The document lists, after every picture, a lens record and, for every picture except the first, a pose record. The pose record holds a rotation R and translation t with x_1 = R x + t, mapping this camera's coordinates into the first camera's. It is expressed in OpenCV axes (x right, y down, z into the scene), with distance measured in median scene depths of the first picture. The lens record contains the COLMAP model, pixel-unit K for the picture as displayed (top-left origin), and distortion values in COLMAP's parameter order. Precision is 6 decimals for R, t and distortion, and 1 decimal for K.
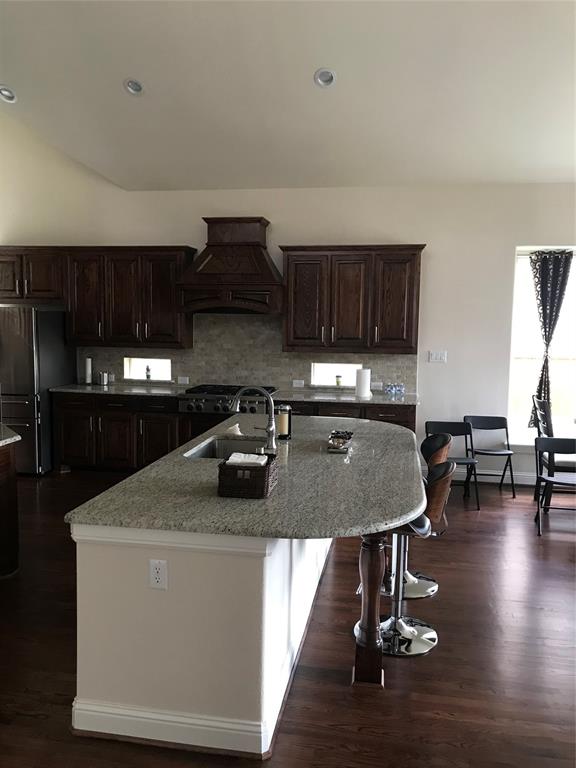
lens RADIAL K [[625.4, 0, 286.4], [0, 625.4, 382.7], [0, 0, 1]] dist [0.037568, -0.043831]
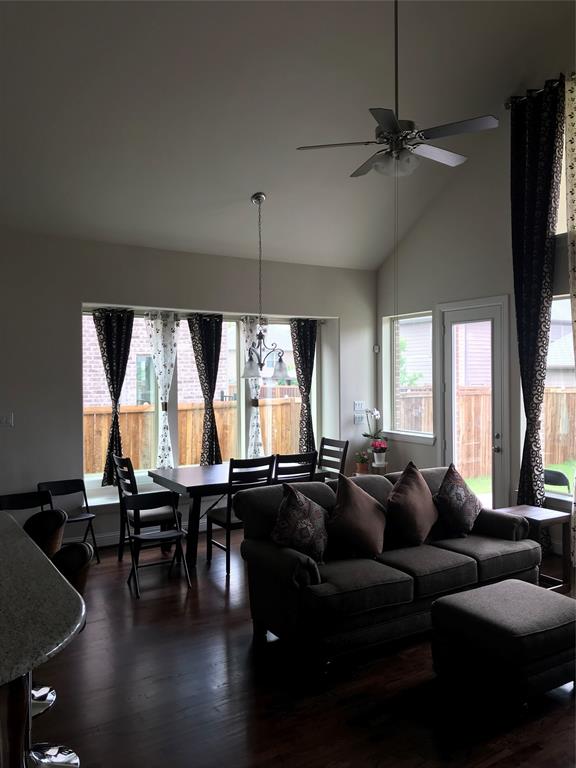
lens RADIAL K [[625.4, 0, 283.9], [0, 625.4, 379.8], [0, 0, 1]] dist [0.037568, -0.043831]
pose [[0.740528, -0.021741, 0.671674, -0.087960], [0.082056, 0.994923, -0.058263, -0.020061], [-0.666997, 0.098260, 0.738553, 0.112873]]
